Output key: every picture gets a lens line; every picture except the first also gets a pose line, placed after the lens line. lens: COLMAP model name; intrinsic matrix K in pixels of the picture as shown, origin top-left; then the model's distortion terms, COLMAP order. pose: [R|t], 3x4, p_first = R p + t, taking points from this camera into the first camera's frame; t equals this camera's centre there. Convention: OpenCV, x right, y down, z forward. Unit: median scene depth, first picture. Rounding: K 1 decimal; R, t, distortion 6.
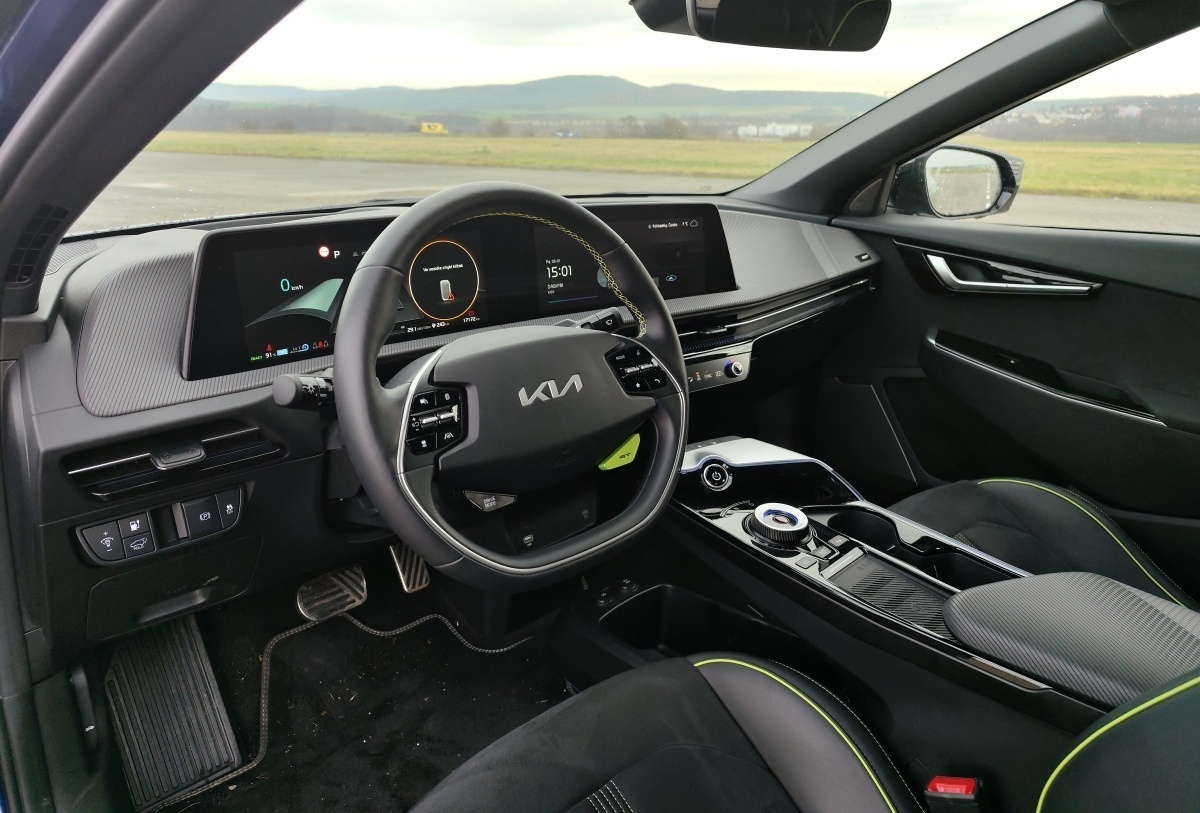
lens RADIAL K [[816.9, 0, 611.4], [0, 816.9, 374.3], [0, 0, 1]] dist [0.005626, -0.001051]
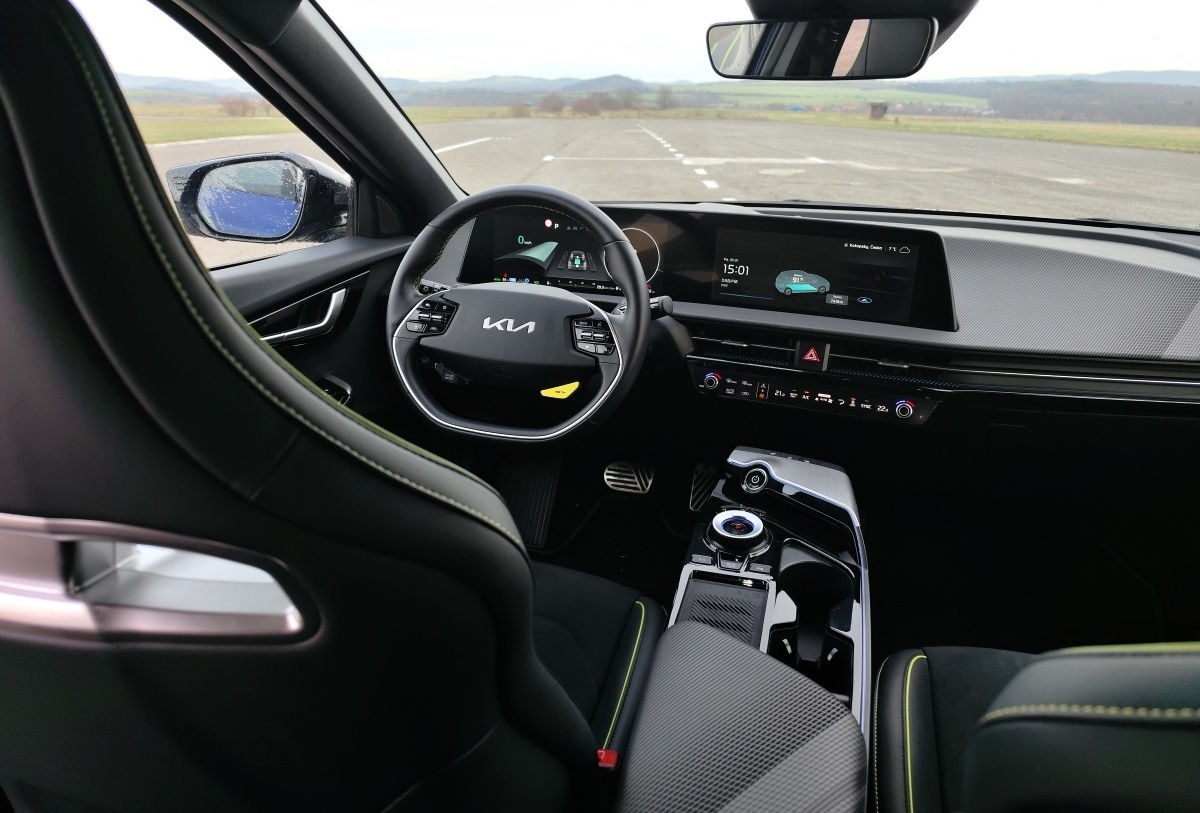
lens RADIAL K [[816.9, 0, 611.4], [0, 816.9, 374.3], [0, 0, 1]] dist [0.005626, -0.001051]
pose [[0.486706, 0.264387, -0.832596, 0.988268], [-0.258755, 0.953962, 0.151667, -0.131016], [0.834364, 0.141621, 0.532710, 0.288809]]
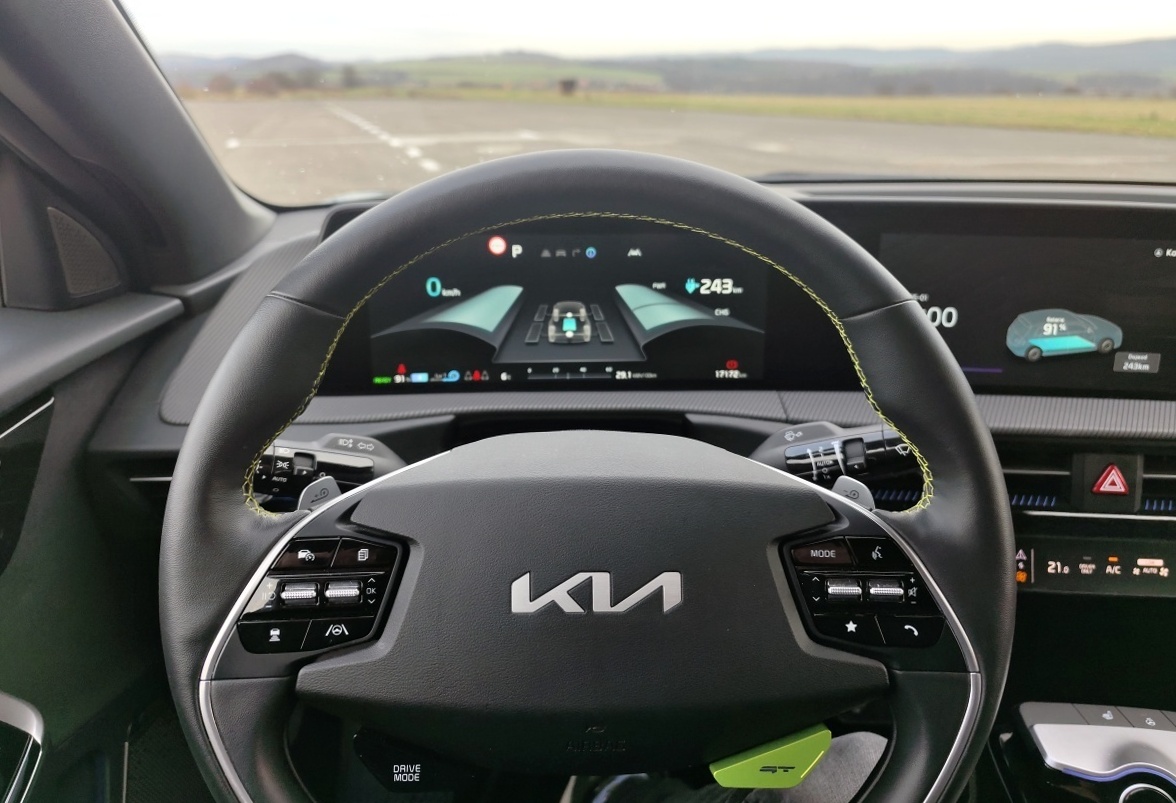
lens RADIAL K [[834.2, 0, 578.0], [0, 834.2, 361.1], [0, 0, 1]] dist [-0.002906, -0.007340]
pose [[0.735825, 0.195264, -0.648409, 0.159344], [-0.182438, 0.979283, 0.087871, -0.118449], [0.652134, 0.053637, 0.756204, 0.476961]]
